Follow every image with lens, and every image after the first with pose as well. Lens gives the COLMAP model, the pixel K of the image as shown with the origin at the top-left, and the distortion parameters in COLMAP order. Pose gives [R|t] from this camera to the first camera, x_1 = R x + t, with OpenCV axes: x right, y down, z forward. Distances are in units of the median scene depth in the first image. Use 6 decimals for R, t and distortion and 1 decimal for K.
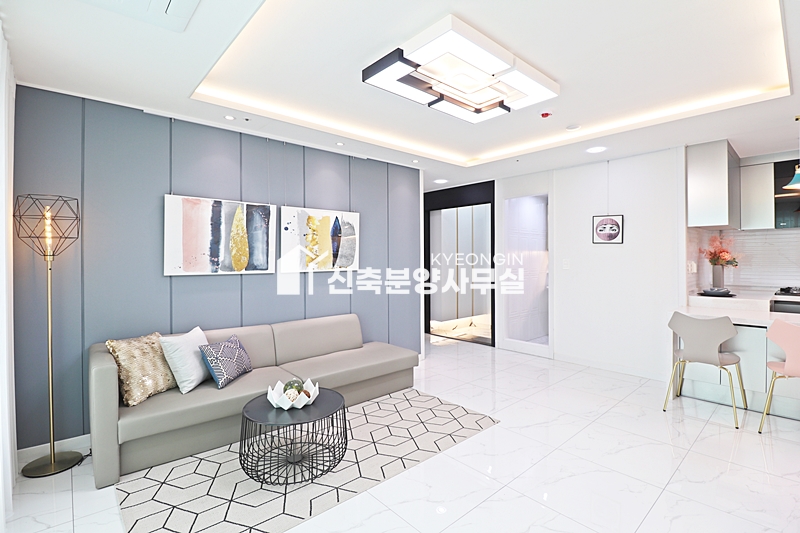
lens RADIAL K [[371.1, 0, 399.7], [0, 371.1, 257.9], [0, 0, 1]] dist [-0.003160, -0.011884]
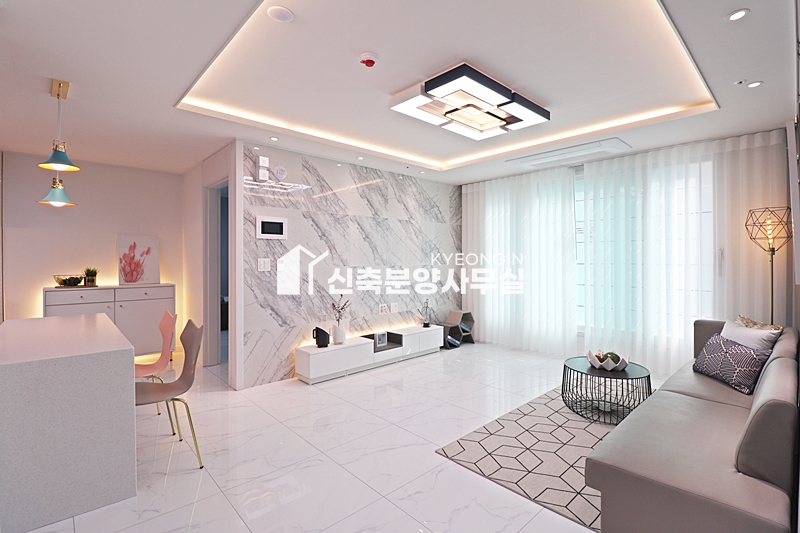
lens RADIAL K [[380.1, 0, 400.0], [0, 380.1, 258.2], [0, 0, 1]] dist [-0.013422, -0.000684]
pose [[-0.999827, 0.006887, -0.017277, 0.308847], [0.006863, 0.999975, 0.001425, 0.007816], [0.017287, 0.001306, -0.999850, 1.576516]]
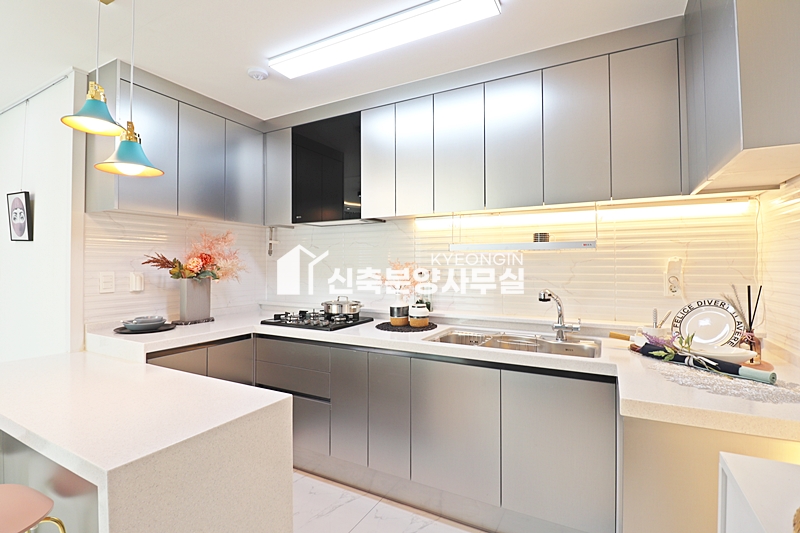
lens RADIAL K [[371.1, 0, 399.7], [0, 371.1, 257.9], [0, 0, 1]] dist [-0.003160, -0.011884]
pose [[0.936757, 0.010066, 0.349835, 1.124410], [-0.002677, 0.999763, -0.021598, -0.004438], [-0.349970, 0.019296, 0.936562, 0.333027]]
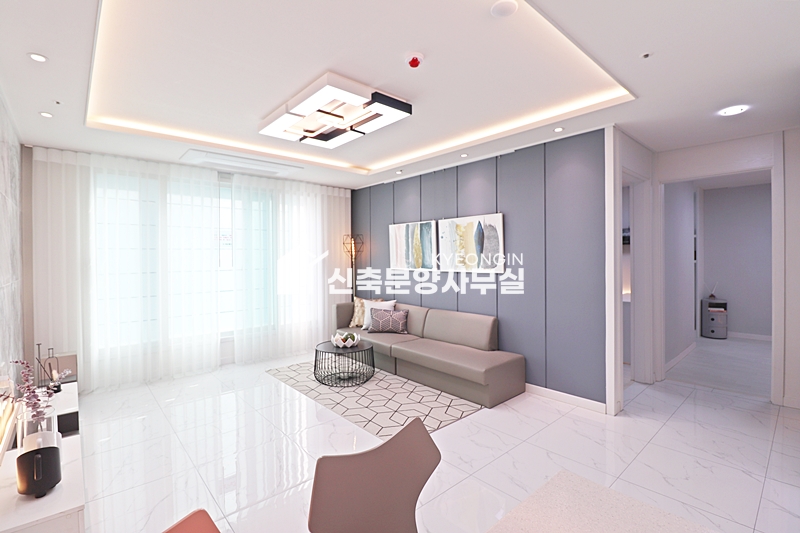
lens RADIAL K [[371.1, 0, 399.7], [0, 371.1, 257.9], [0, 0, 1]] dist [-0.003160, -0.011884]
pose [[-0.002843, 0.004051, -0.999988, 0.987314], [0.004462, 0.999982, 0.004038, -0.013092], [0.999986, -0.004451, -0.002861, 0.865773]]
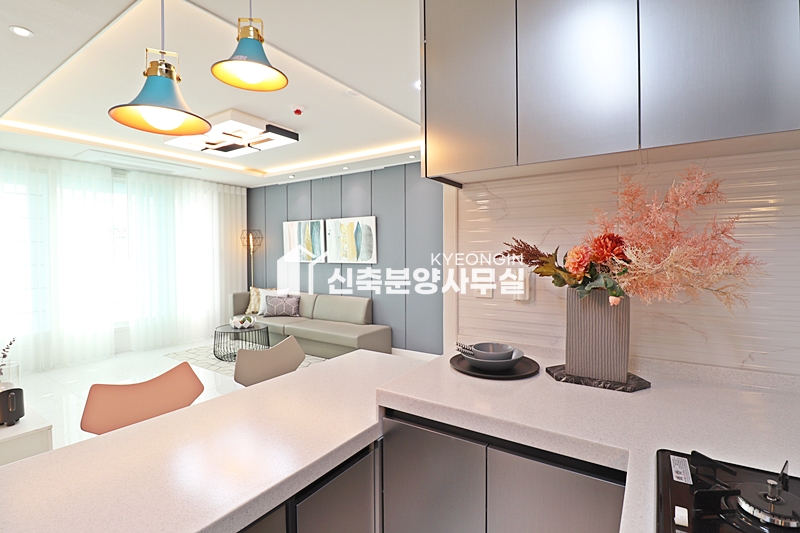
lens RADIAL K [[380.1, 0, 400.0], [0, 380.1, 258.2], [0, 0, 1]] dist [-0.013422, -0.000684]
pose [[0.253829, 0.022127, -0.966996, 1.297035], [-0.000765, 0.999743, 0.022675, -0.014868], [0.967249, -0.005016, 0.253781, 0.894538]]
